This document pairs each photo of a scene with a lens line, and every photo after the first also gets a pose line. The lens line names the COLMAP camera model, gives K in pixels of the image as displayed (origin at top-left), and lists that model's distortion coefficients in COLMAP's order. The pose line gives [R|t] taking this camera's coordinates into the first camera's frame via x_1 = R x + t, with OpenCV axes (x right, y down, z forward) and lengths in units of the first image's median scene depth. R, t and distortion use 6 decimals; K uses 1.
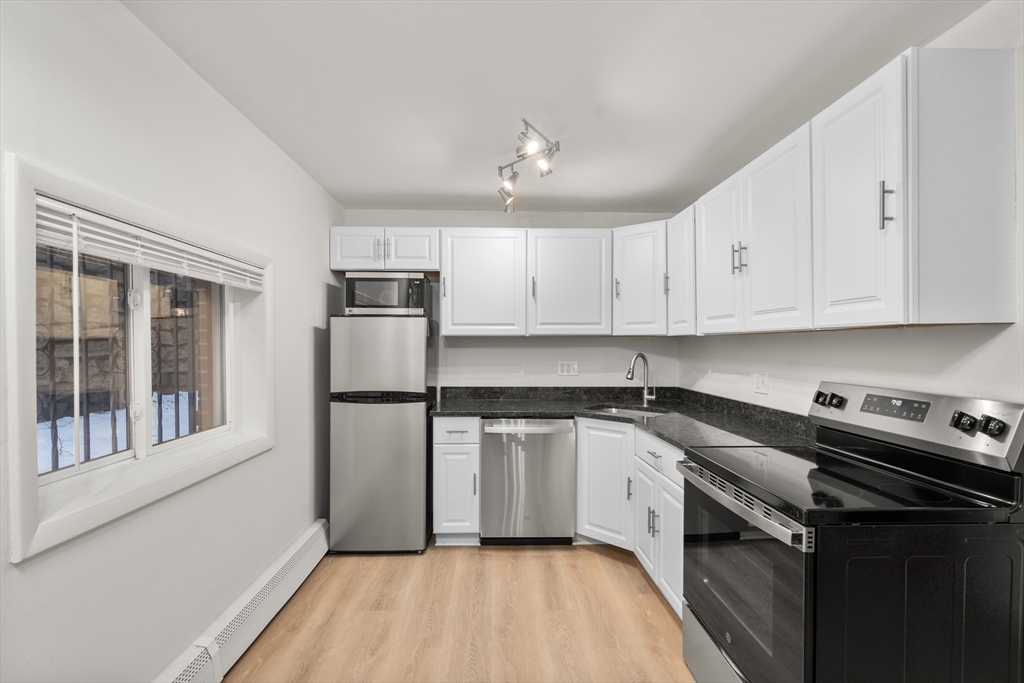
lens RADIAL K [[470.5, 0, 509.2], [0, 470.5, 348.5], [0, 0, 1]] dist [-0.003110, -0.000144]
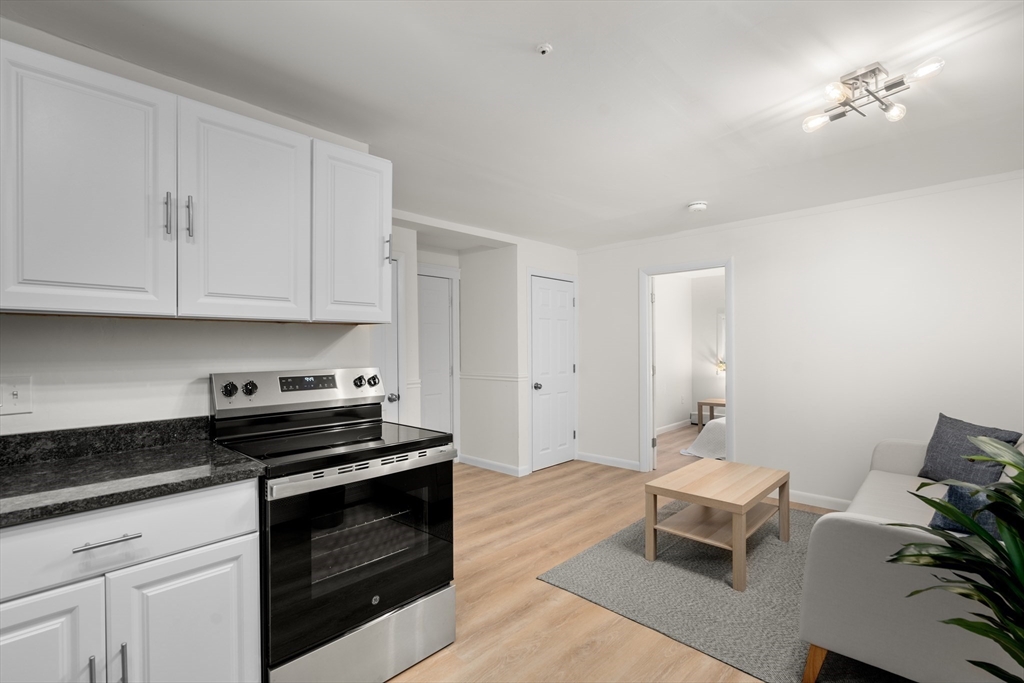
lens RADIAL K [[470.5, 0, 511.6], [0, 470.5, 344.3], [0, 0, 1]] dist [-0.003110, -0.000144]
pose [[-0.693364, 0.004085, 0.720576, -0.394254], [0.010352, 0.999937, 0.004293, 0.012010], [-0.720514, 0.010436, -0.693362, 1.110915]]
